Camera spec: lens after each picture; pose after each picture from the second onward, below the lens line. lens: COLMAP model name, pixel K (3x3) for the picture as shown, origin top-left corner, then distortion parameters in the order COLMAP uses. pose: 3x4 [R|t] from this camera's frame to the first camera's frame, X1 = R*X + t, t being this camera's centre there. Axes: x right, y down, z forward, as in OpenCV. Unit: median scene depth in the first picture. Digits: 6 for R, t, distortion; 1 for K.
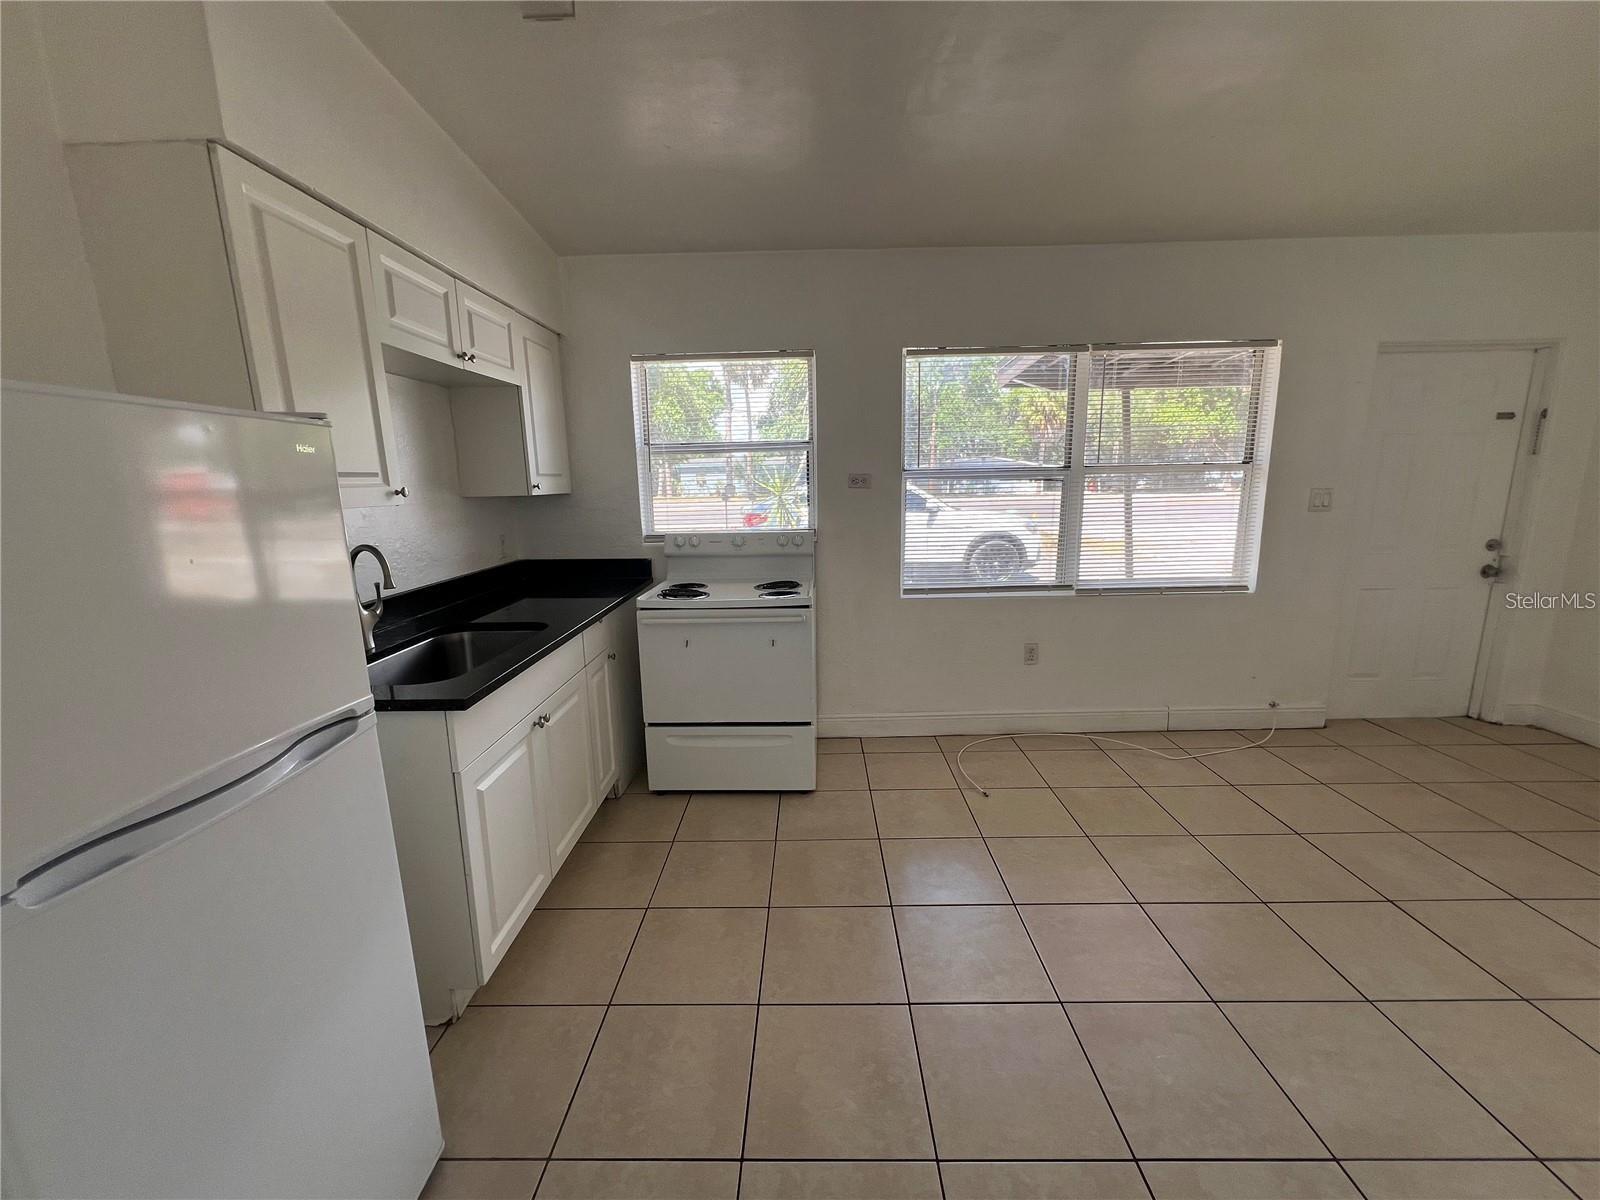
lens RADIAL K [[643.3, 0, 802.2], [0, 643.3, 603.7], [0, 0, 1]] dist [-0.000631, 0.000114]
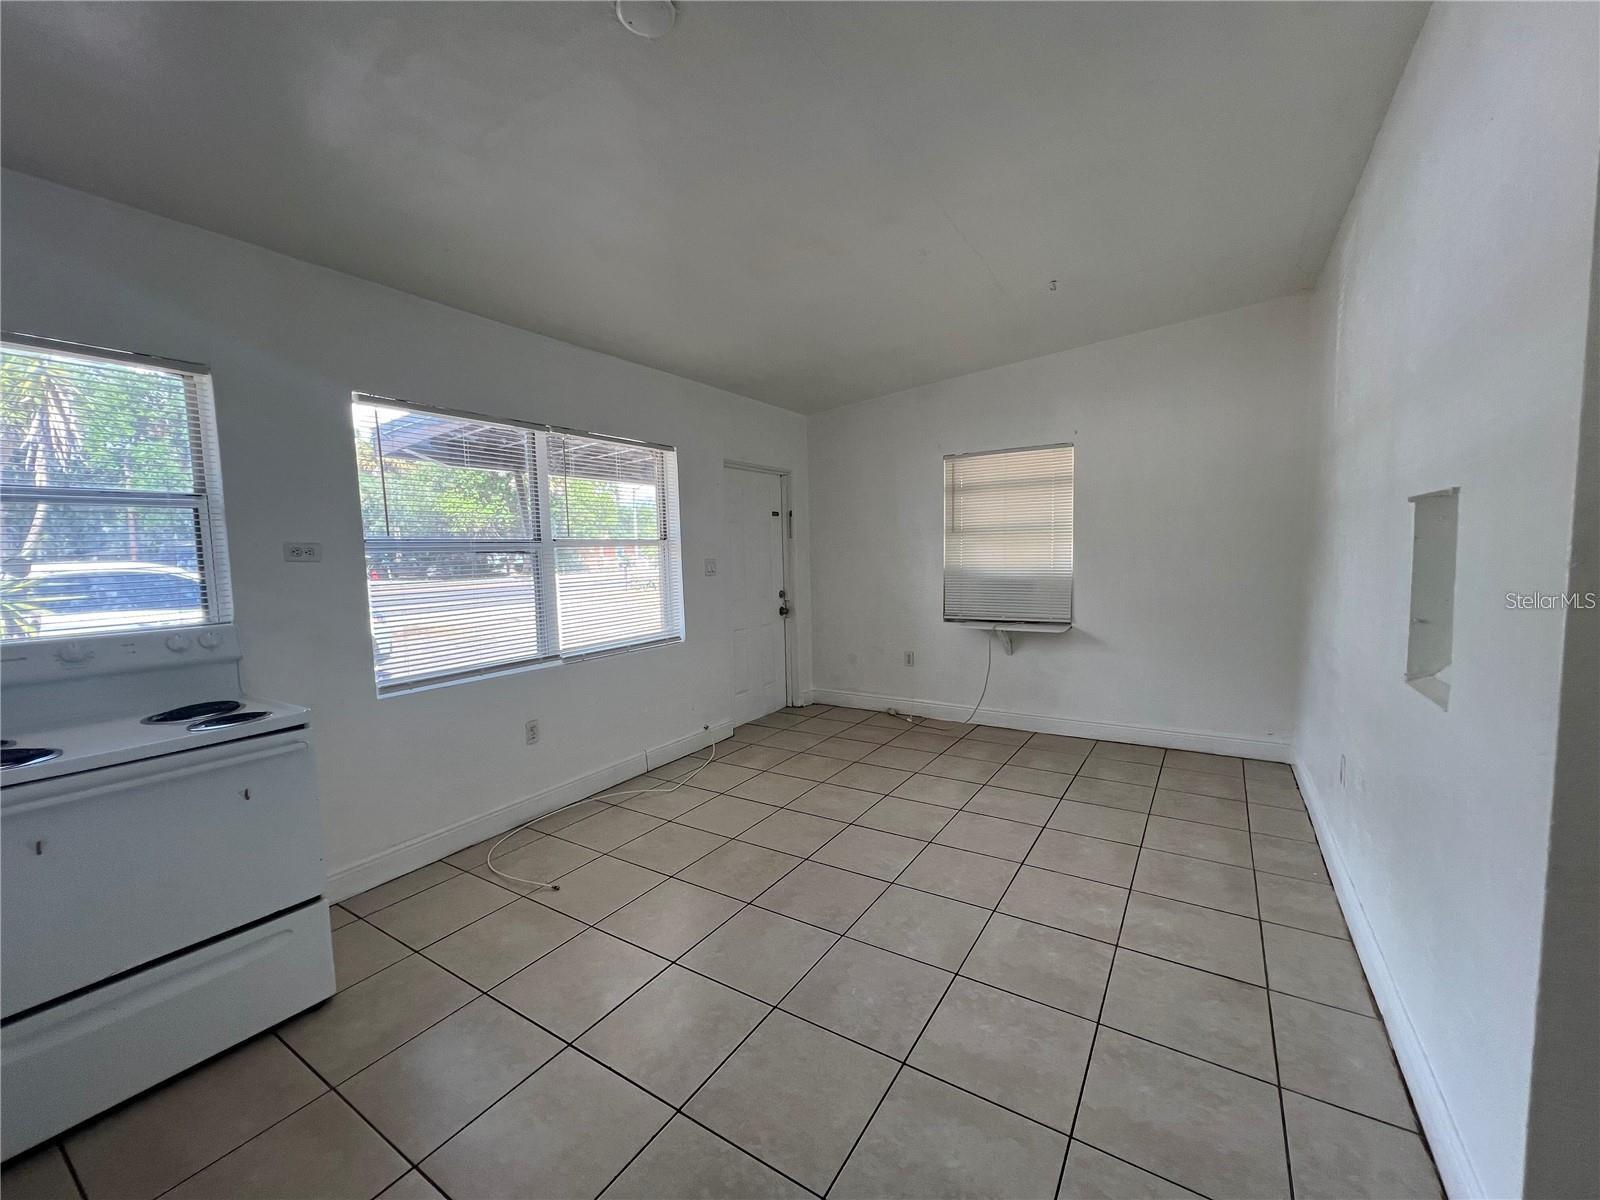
lens RADIAL K [[643.3, 0, 802.2], [0, 643.3, 603.7], [0, 0, 1]] dist [-0.000631, 0.000114]
pose [[0.524982, -0.064058, 0.848700, -0.239504], [0.176886, 0.983603, -0.035176, -0.004743], [-0.832530, 0.168590, 0.527704, 0.140006]]
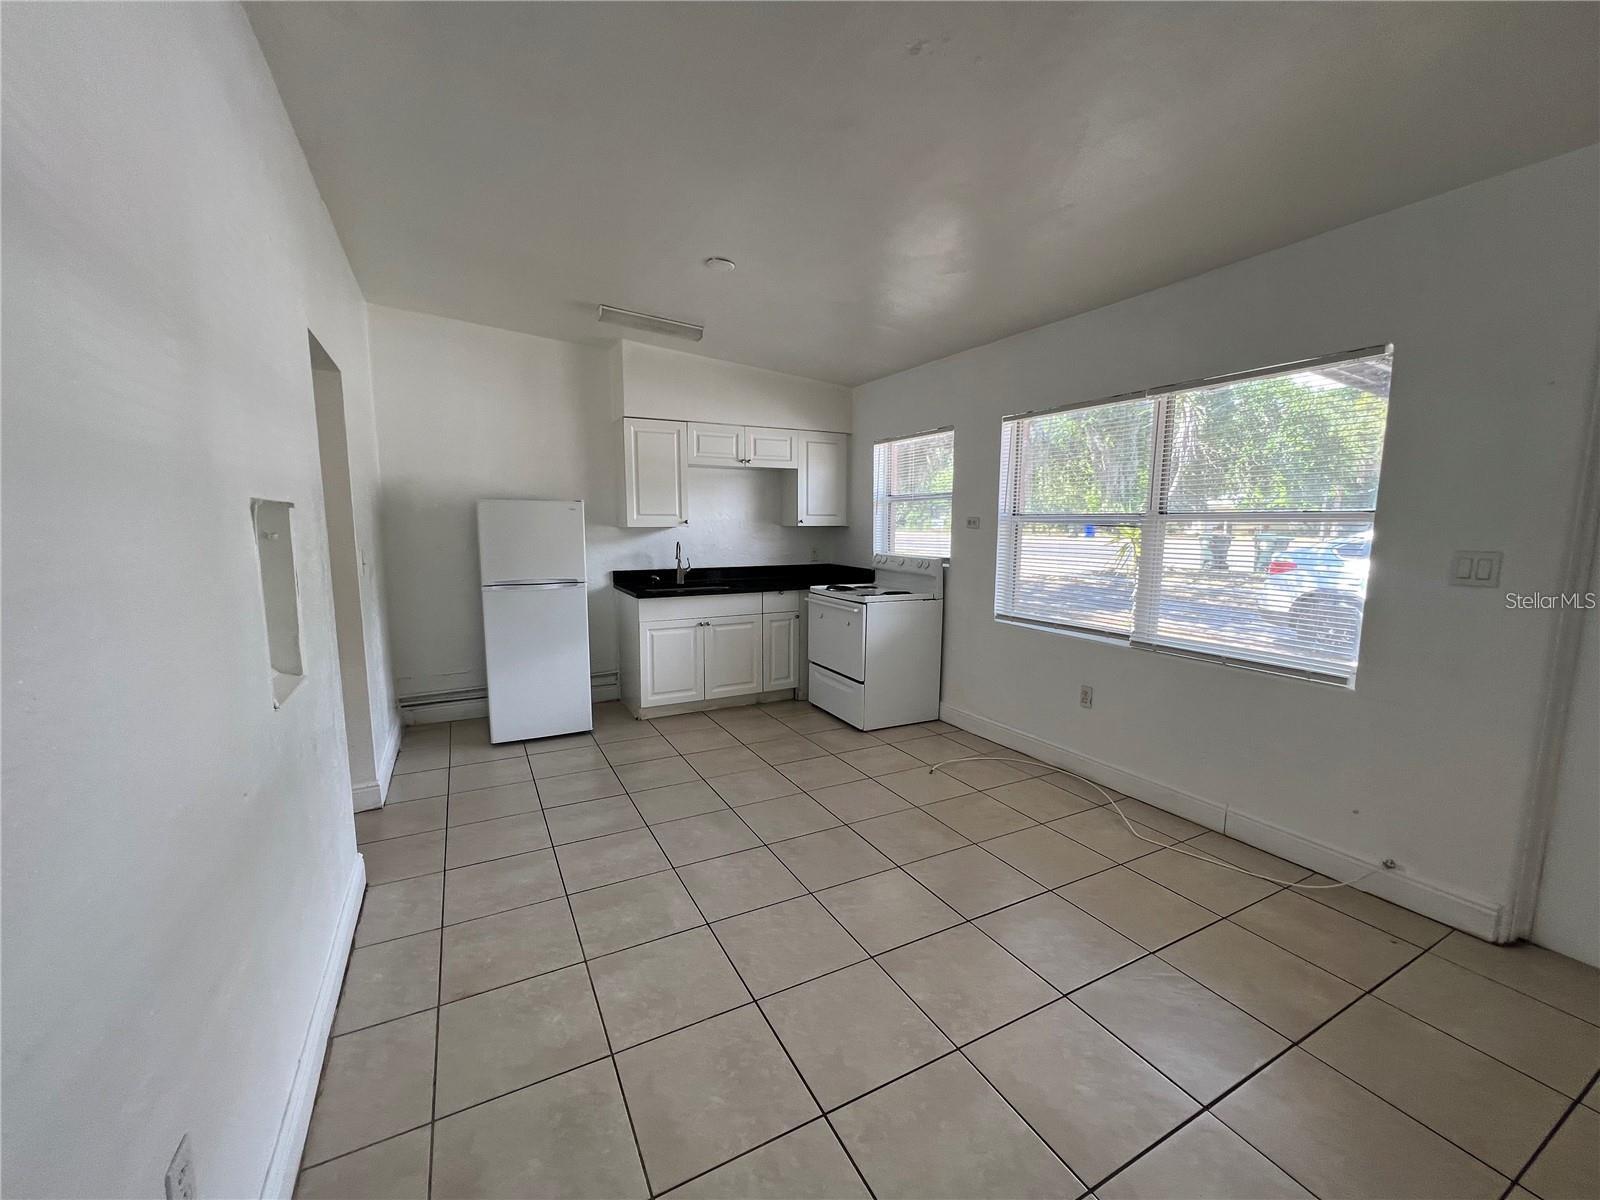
lens RADIAL K [[643.3, 0, 802.2], [0, 643.3, 603.7], [0, 0, 1]] dist [-0.000631, 0.000114]
pose [[0.483099, 0.133287, -0.865361, 1.035965], [-0.179125, 0.982486, 0.051328, -0.038521], [0.857047, 0.130211, 0.498513, 0.101953]]
